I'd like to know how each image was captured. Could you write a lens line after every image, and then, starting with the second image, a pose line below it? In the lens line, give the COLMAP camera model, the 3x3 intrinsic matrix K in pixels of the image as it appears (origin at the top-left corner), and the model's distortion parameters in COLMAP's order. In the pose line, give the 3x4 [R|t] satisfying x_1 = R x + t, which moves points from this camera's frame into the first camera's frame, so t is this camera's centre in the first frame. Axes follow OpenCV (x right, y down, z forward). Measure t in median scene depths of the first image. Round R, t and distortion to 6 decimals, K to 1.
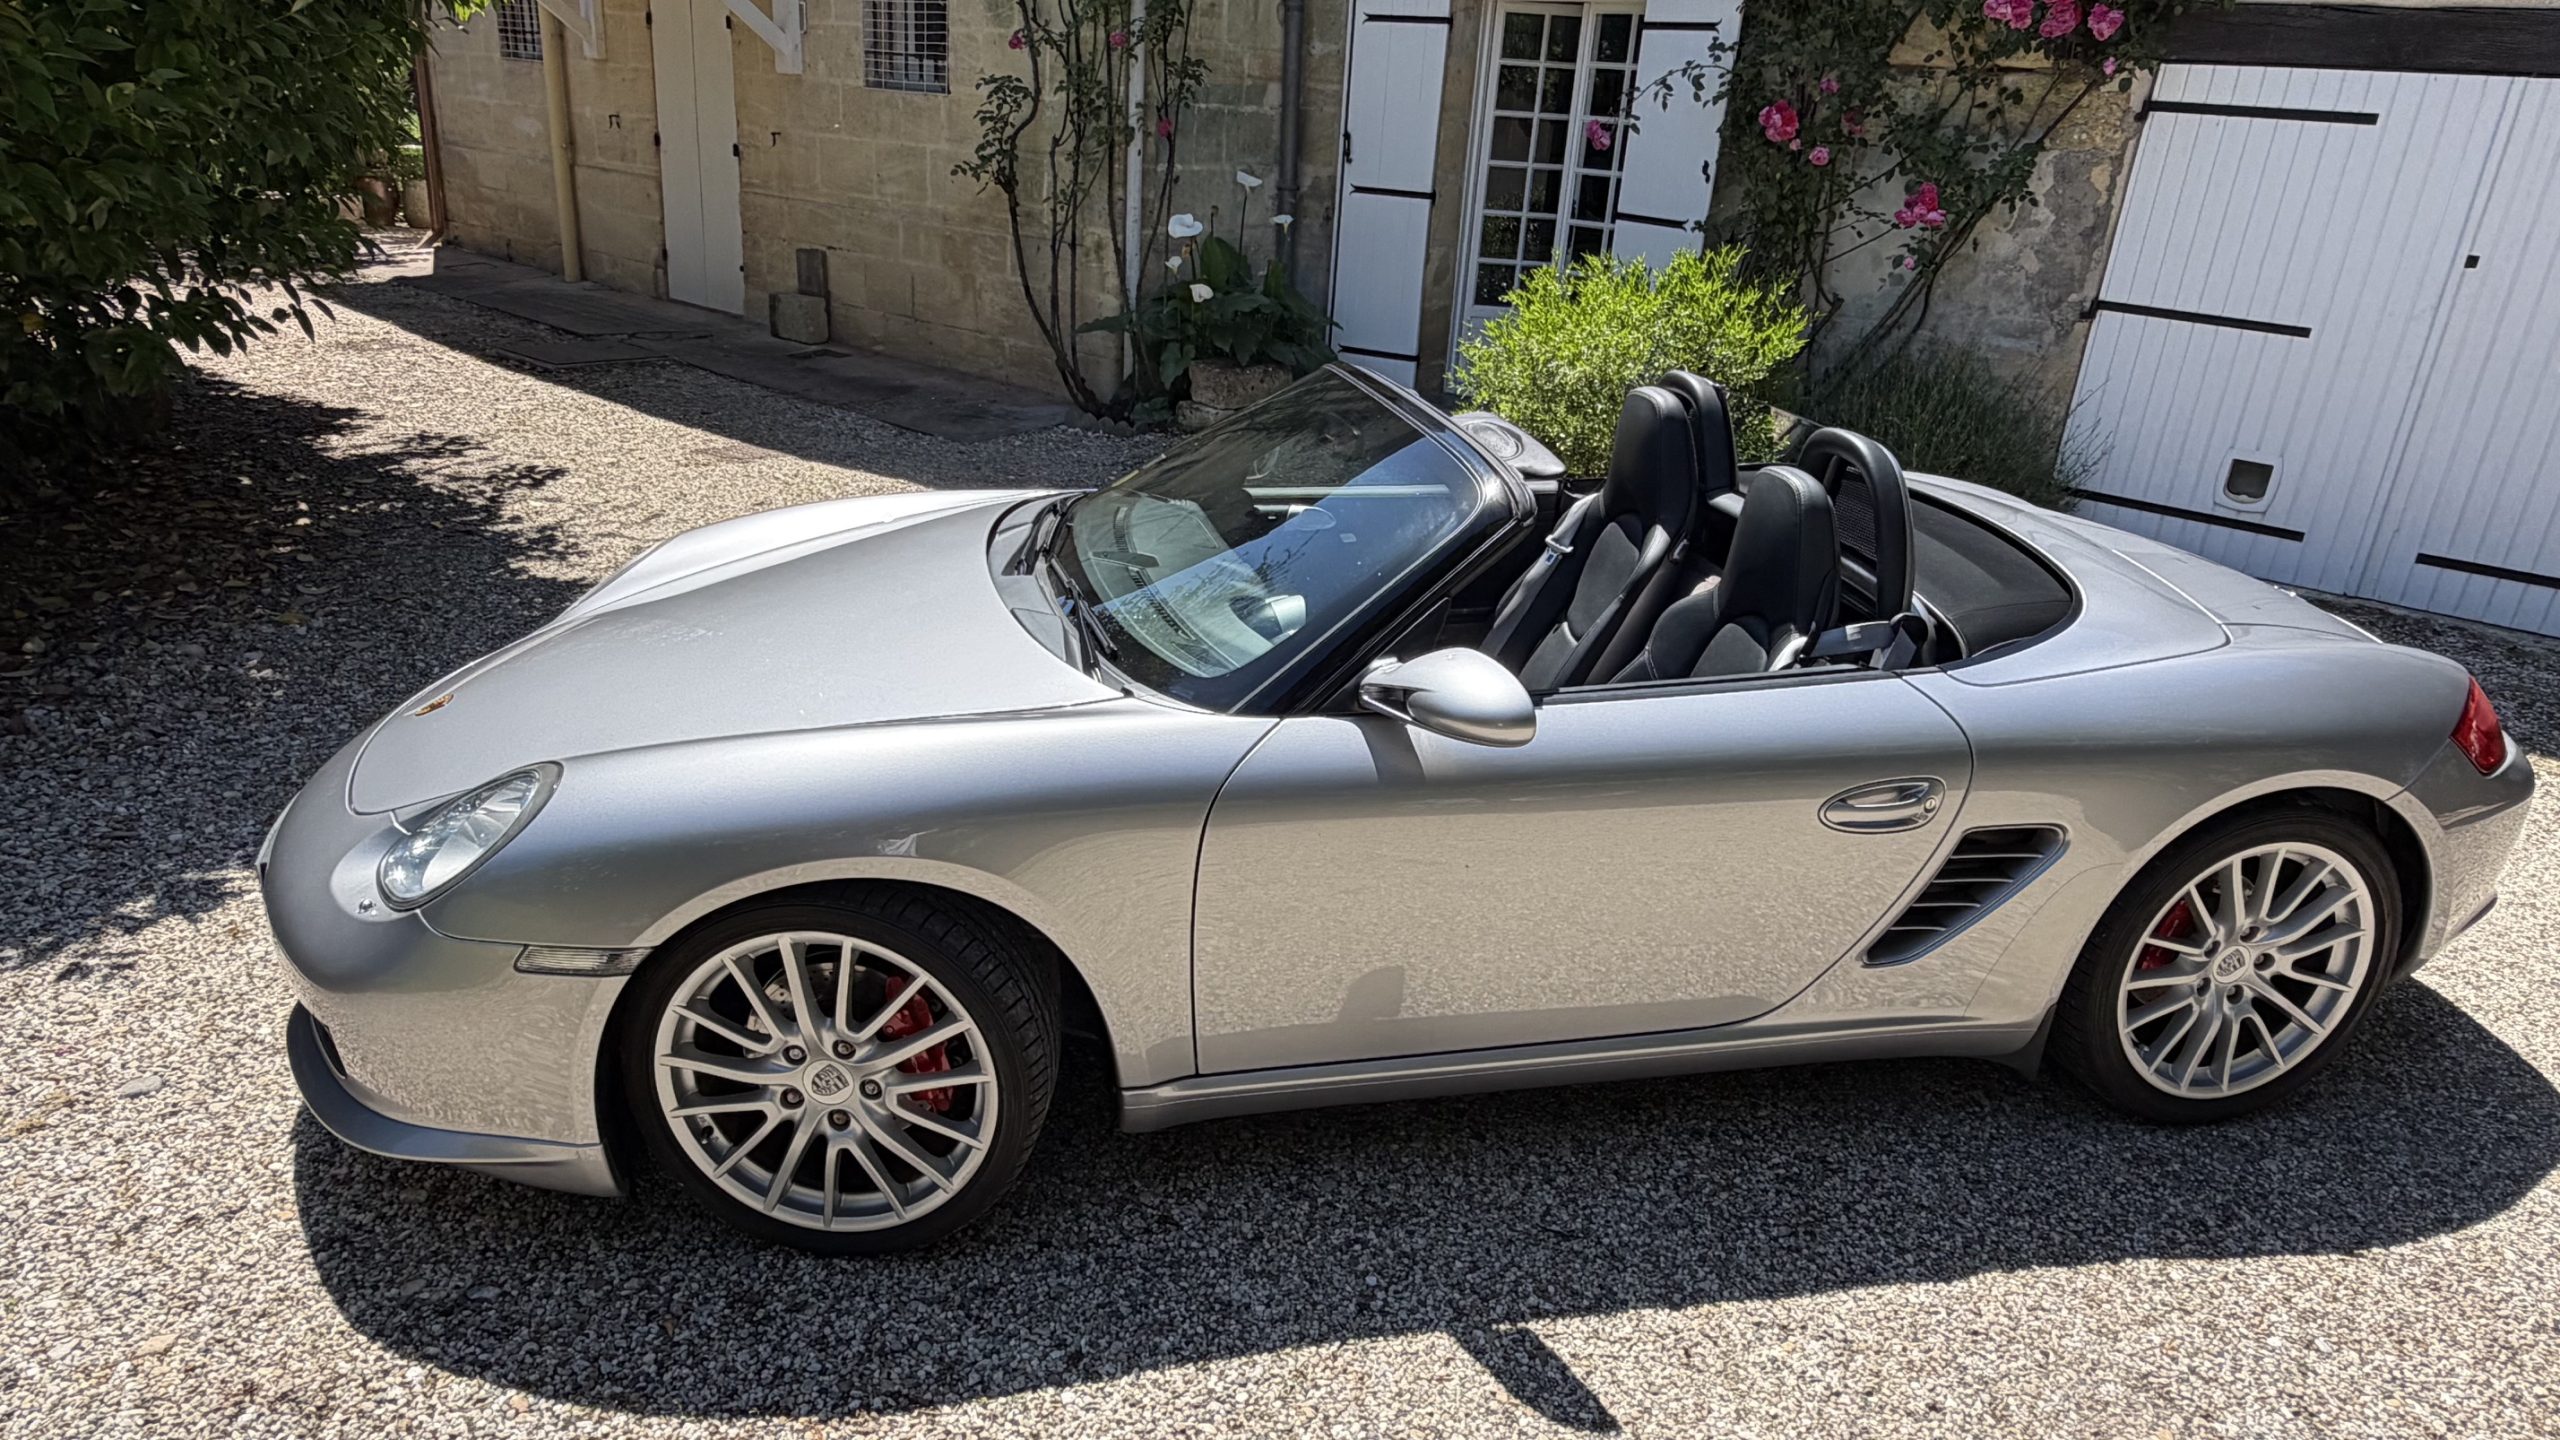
lens RADIAL K [[1563.7, 0, 1275.7], [0, 1563.7, 725.3], [0, 0, 1]] dist [0.002716, -0.005055]
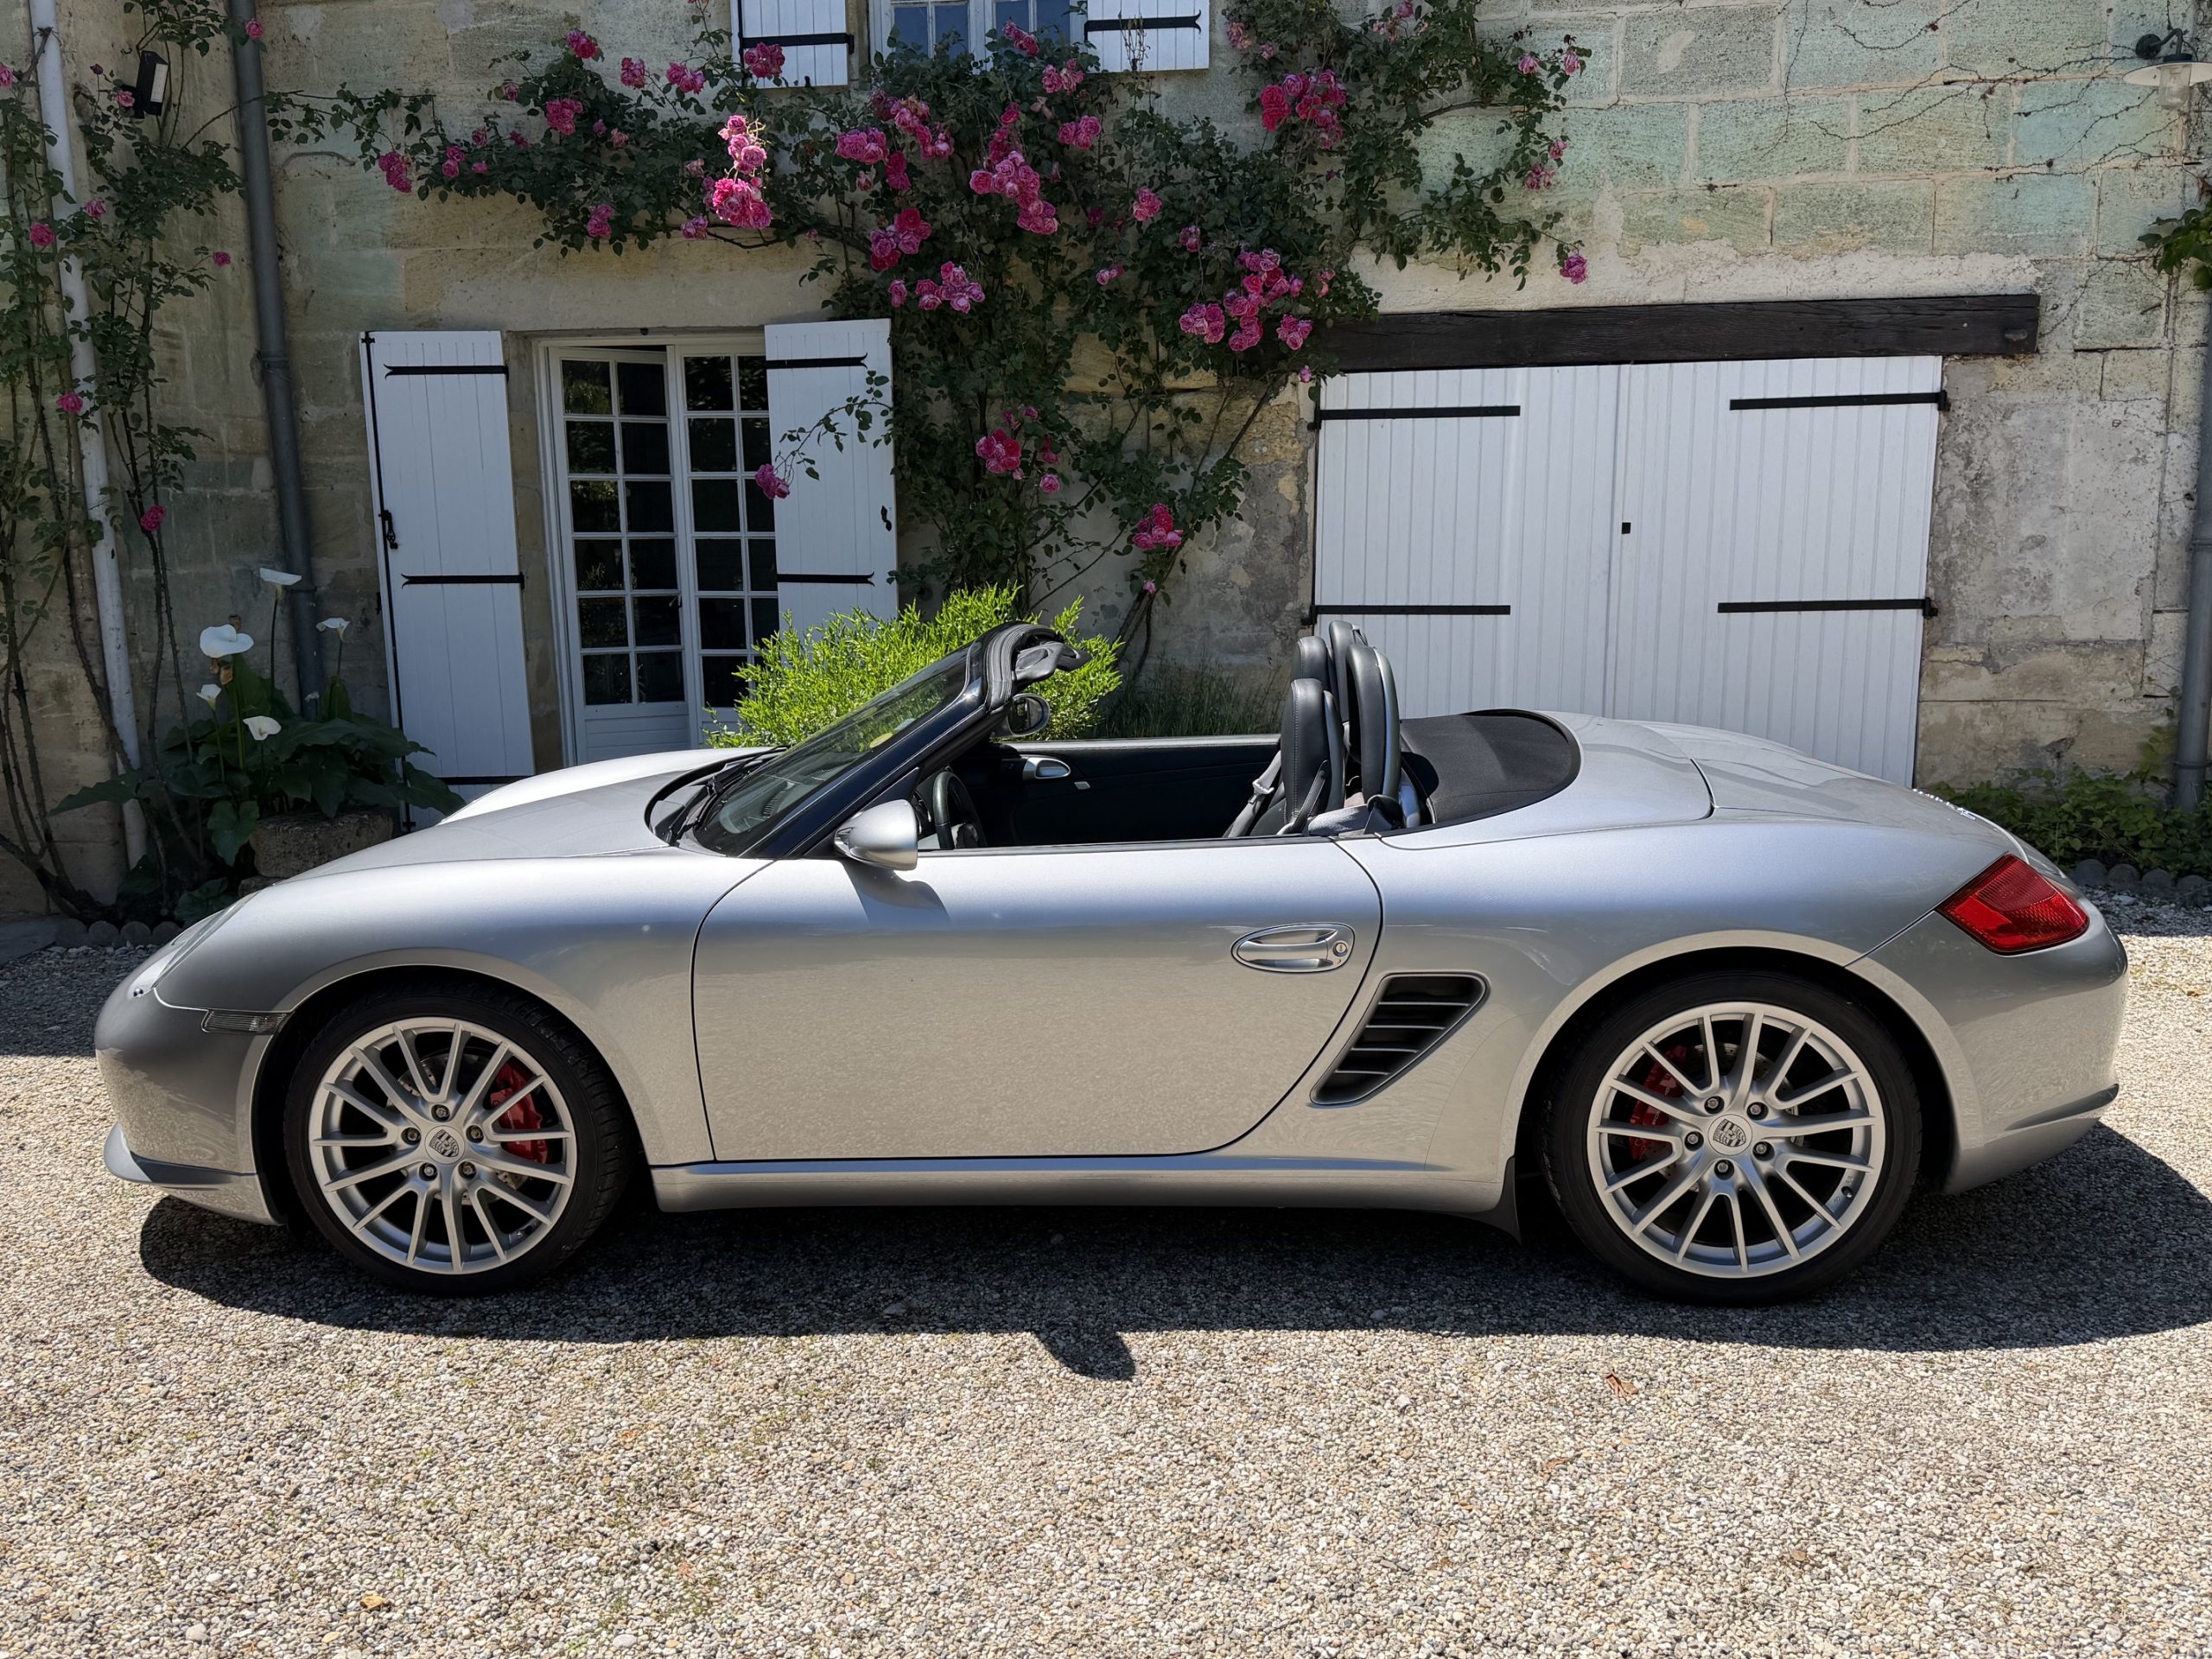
lens RADIAL K [[1780.0, 0, 1104.1], [0, 1780.0, 848.0], [0, 0, 1]] dist [0.082052, -0.121299]
pose [[0.836503, -0.167680, 0.521676, -0.192257], [0.263267, 0.957935, -0.114241, -0.031930], [-0.480575, 0.232903, 0.845460, 0.148008]]
